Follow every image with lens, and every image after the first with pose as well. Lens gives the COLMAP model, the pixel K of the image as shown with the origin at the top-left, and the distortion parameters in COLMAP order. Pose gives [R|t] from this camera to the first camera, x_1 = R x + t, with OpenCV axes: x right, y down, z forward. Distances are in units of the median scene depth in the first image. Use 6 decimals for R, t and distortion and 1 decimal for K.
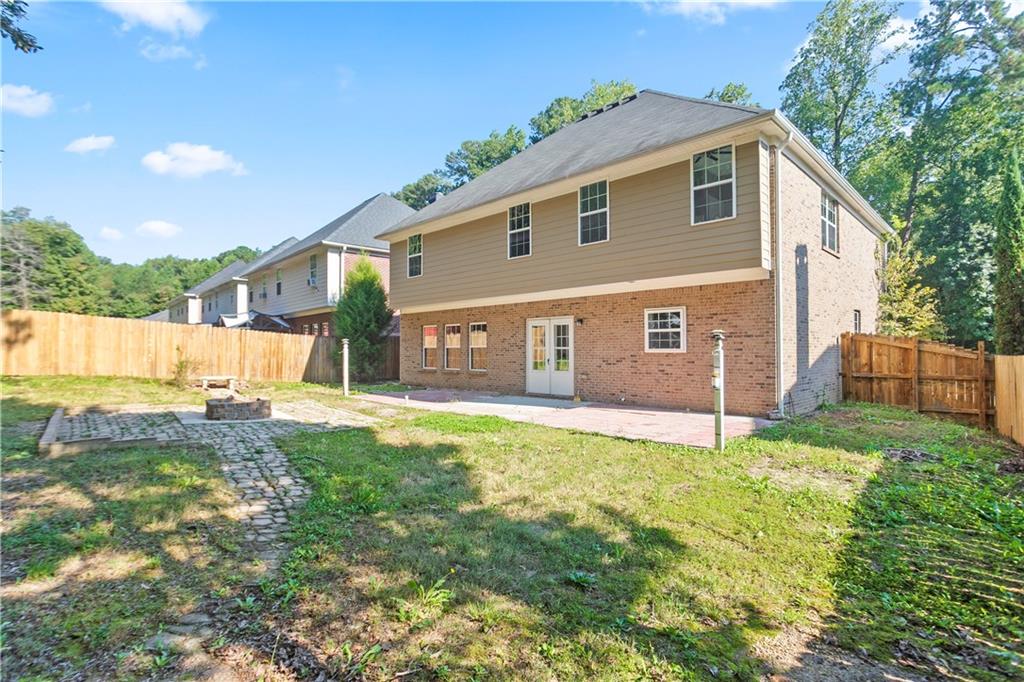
lens RADIAL K [[539.0, 0, 508.7], [0, 539.0, 348.0], [0, 0, 1]] dist [-0.025924, -0.000917]
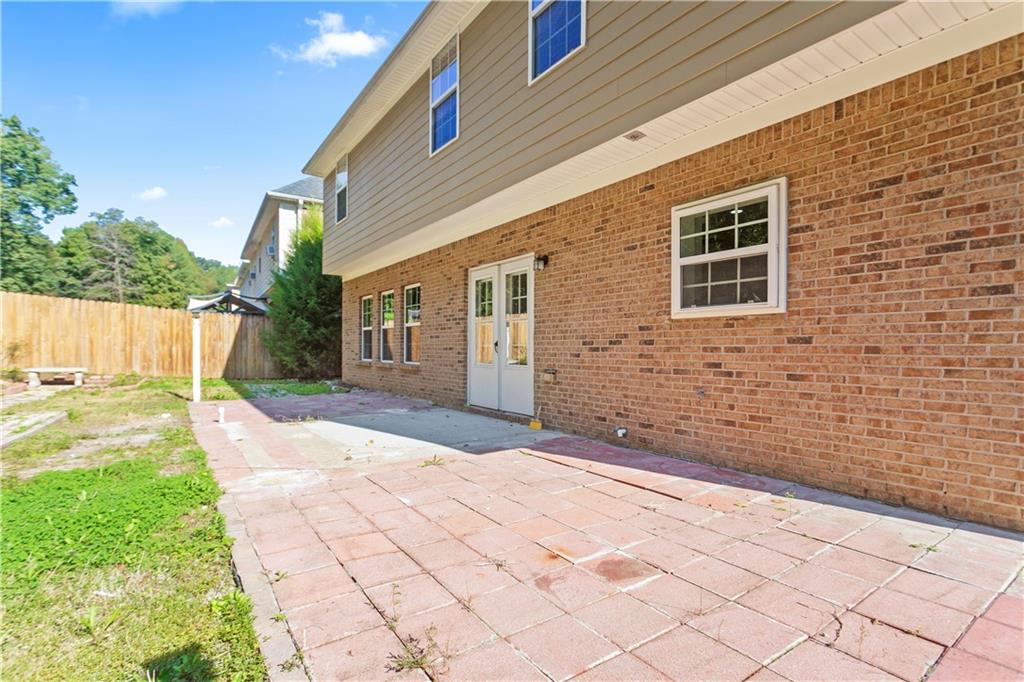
lens RADIAL K [[513.4, 0, 504.5], [0, 513.4, 355.6], [0, 0, 1]] dist [0.000840, 0.000902]
pose [[0.983056, 0.008780, -0.183094, 0.164759], [-0.005513, 0.999817, 0.018342, 0.023587], [0.183222, -0.017022, 0.982924, 0.496000]]
